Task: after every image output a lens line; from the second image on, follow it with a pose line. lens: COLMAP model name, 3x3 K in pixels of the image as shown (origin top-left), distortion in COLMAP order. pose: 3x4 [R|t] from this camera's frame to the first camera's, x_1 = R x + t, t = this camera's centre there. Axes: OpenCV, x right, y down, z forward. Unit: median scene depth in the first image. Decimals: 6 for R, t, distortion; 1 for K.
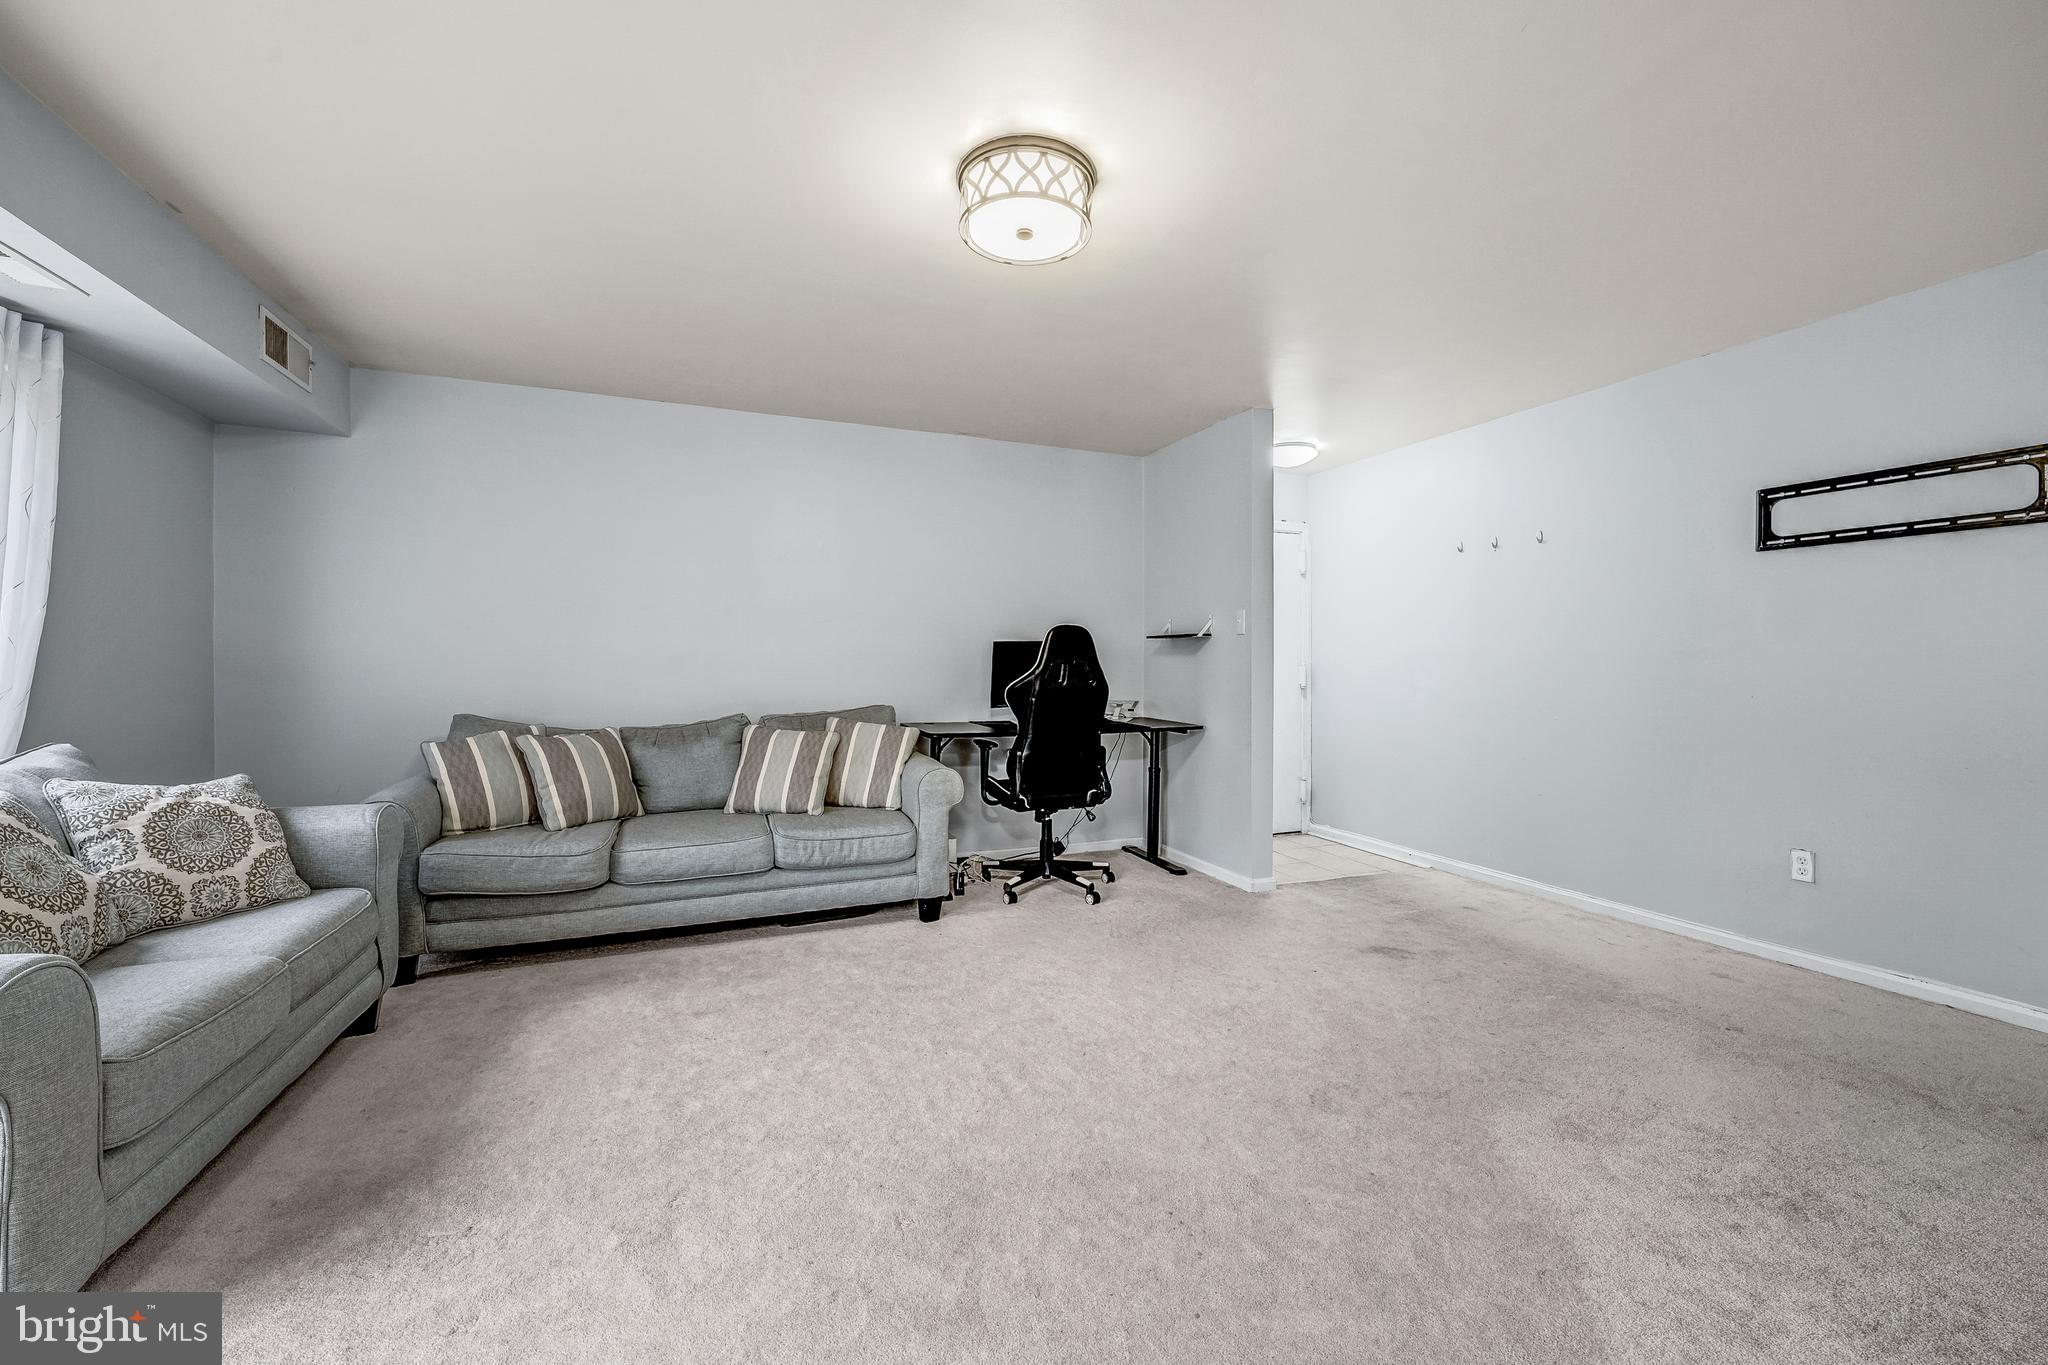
lens RADIAL K [[720.4, 0, 925.7], [0, 720.4, 669.9], [0, 0, 1]] dist [-0.002159, -0.000120]
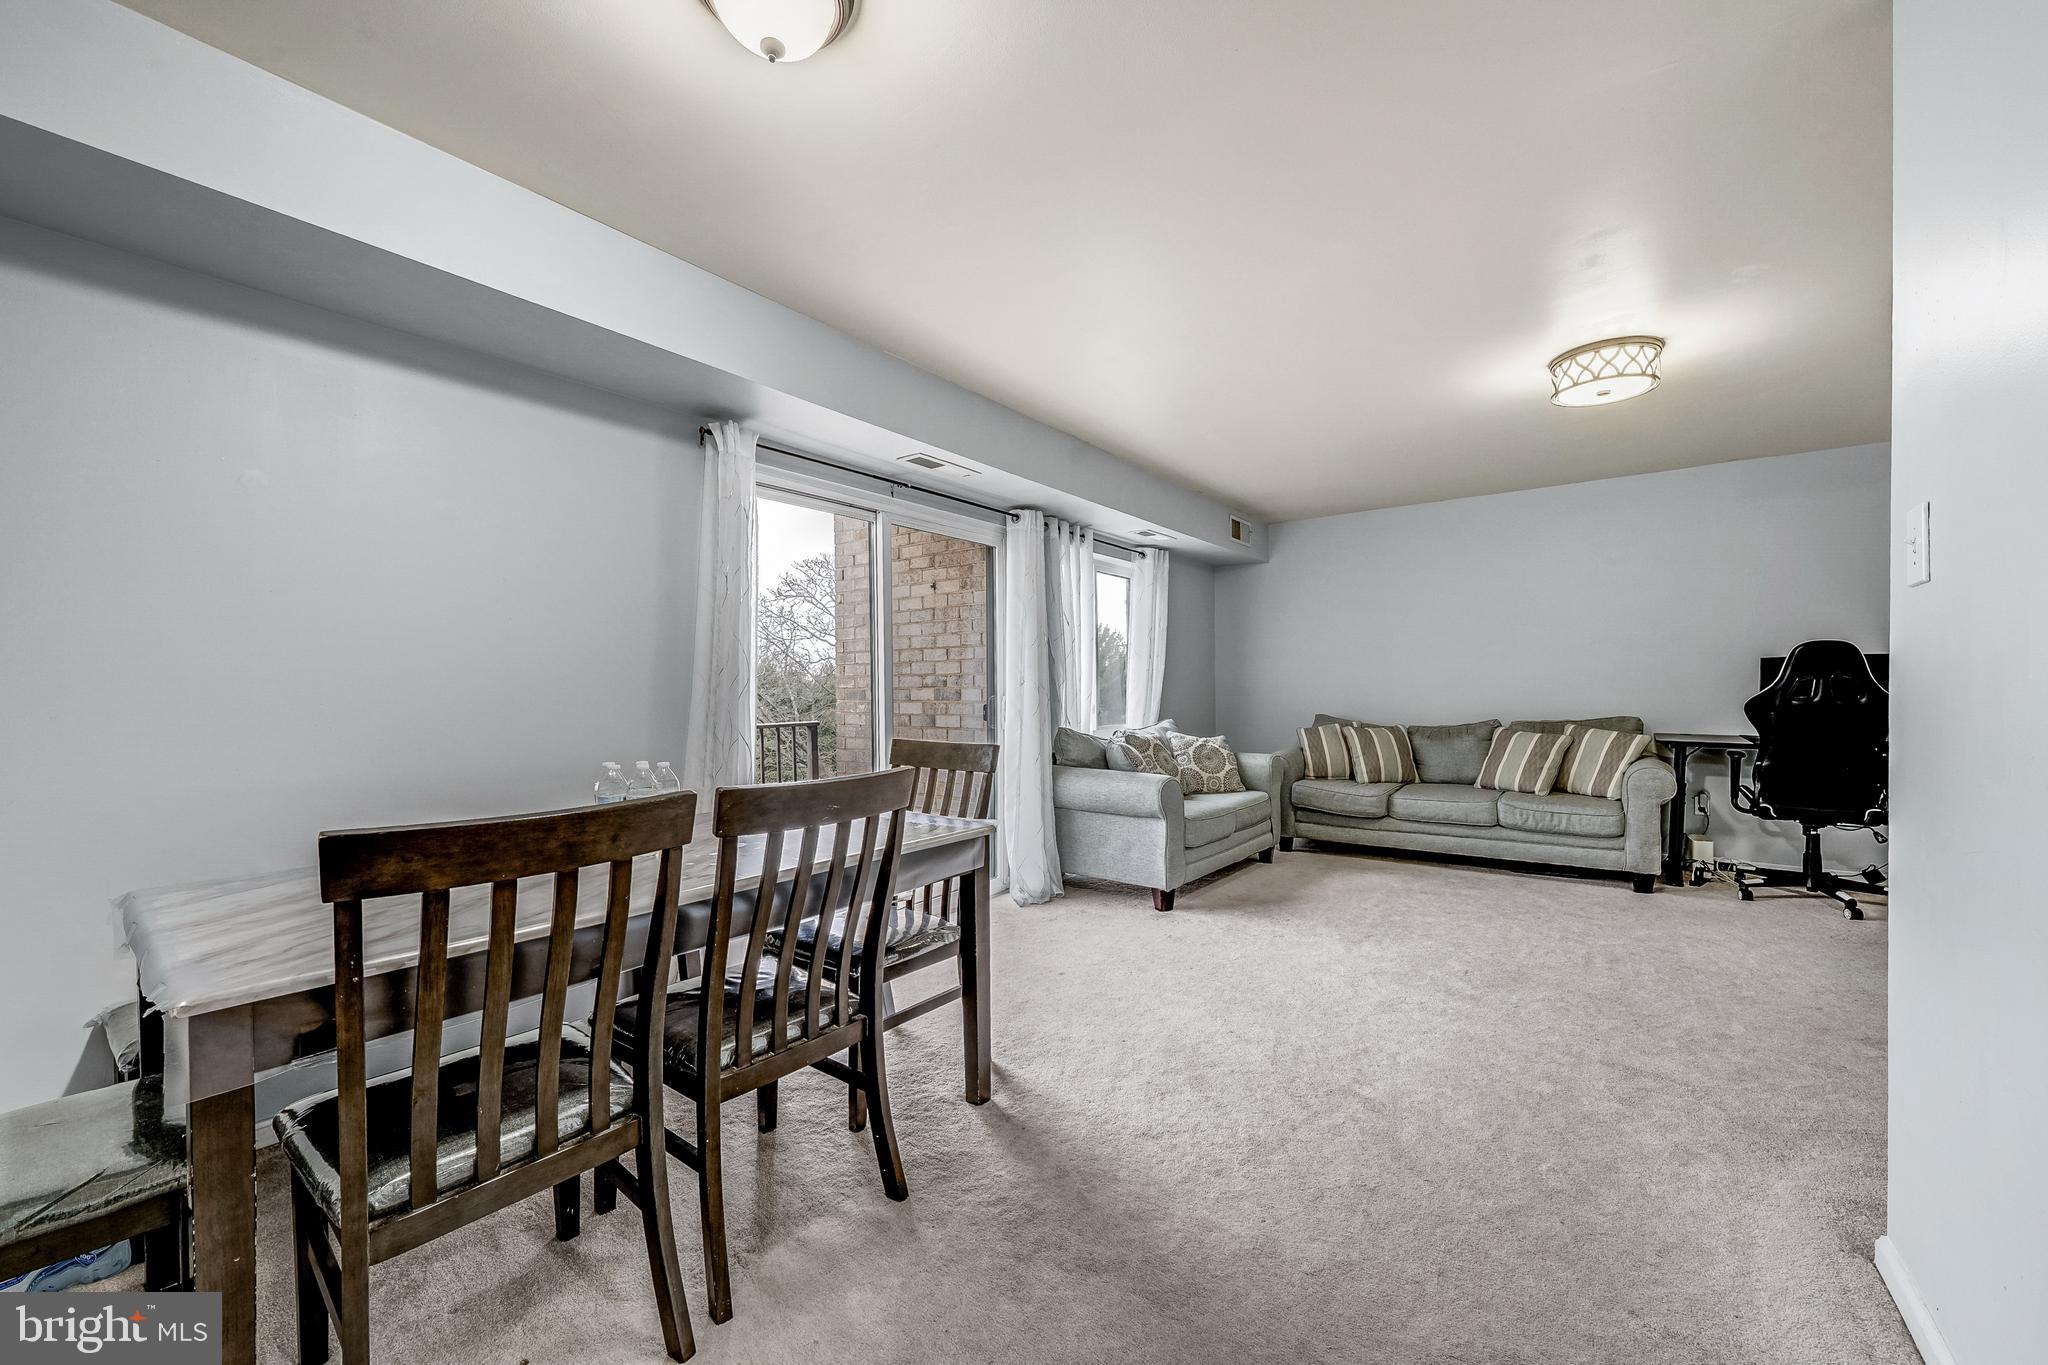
lens RADIAL K [[817.7, 0, 1035.7], [0, 817.7, 697.8], [0, 0, 1]] dist [-0.000907, -0.000057]
pose [[0.532971, 0.003712, -0.846125, 0.687161], [0.004892, 0.999960, 0.007469, 0.004742], [0.846119, -0.008120, 0.532932, -0.654801]]
